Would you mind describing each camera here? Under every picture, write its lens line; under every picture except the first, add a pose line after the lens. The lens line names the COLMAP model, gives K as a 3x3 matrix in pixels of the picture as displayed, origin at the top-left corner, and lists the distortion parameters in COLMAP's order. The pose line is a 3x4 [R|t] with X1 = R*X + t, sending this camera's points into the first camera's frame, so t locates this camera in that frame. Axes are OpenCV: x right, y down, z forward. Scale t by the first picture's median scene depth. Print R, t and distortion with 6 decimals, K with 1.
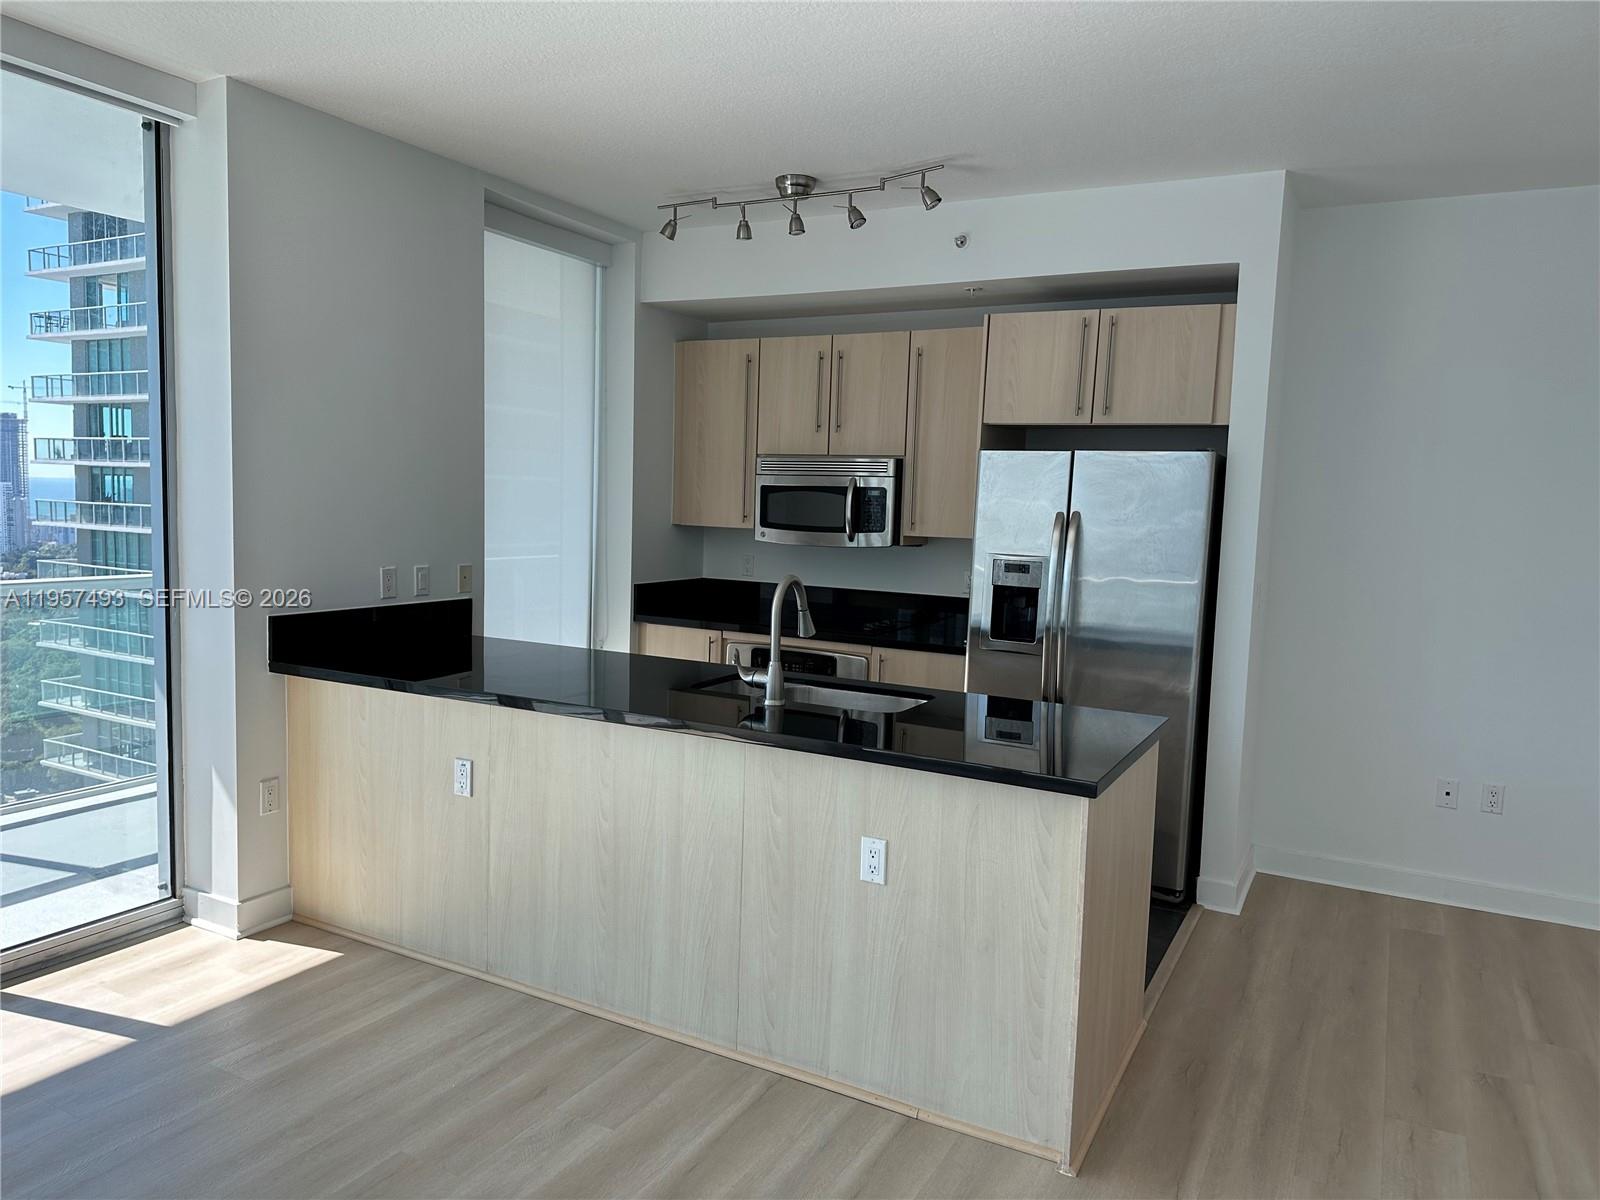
lens RADIAL K [[1115.5, 0, 768.8], [0, 1115.5, 609.6], [0, 0, 1]] dist [0.081652, -0.115296]
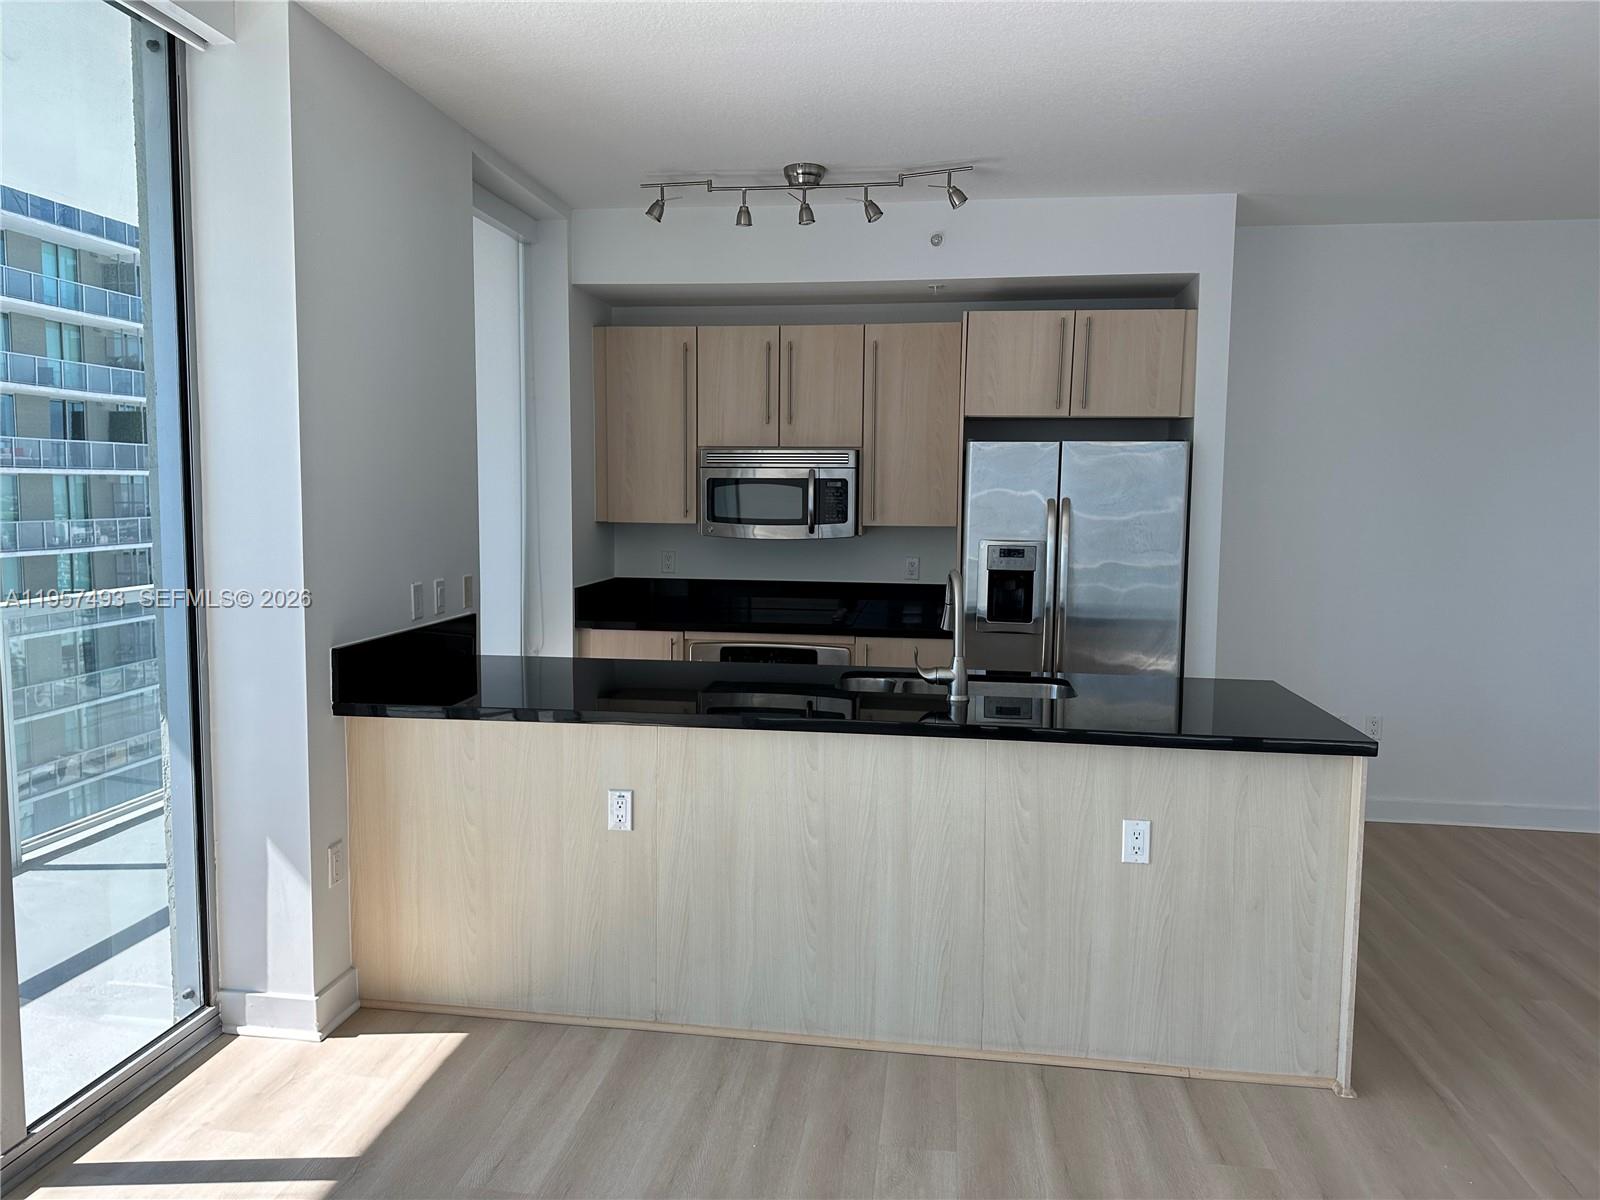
lens RADIAL K [[1121.8, 0, 779.5], [0, 1121.8, 595.5], [0, 0, 1]] dist [0.078922, -0.105766]
pose [[0.935642, -0.055717, 0.348526, -0.365274], [0.056054, 0.998386, 0.009127, -0.019375], [-0.348472, 0.010997, 0.937255, 0.084283]]
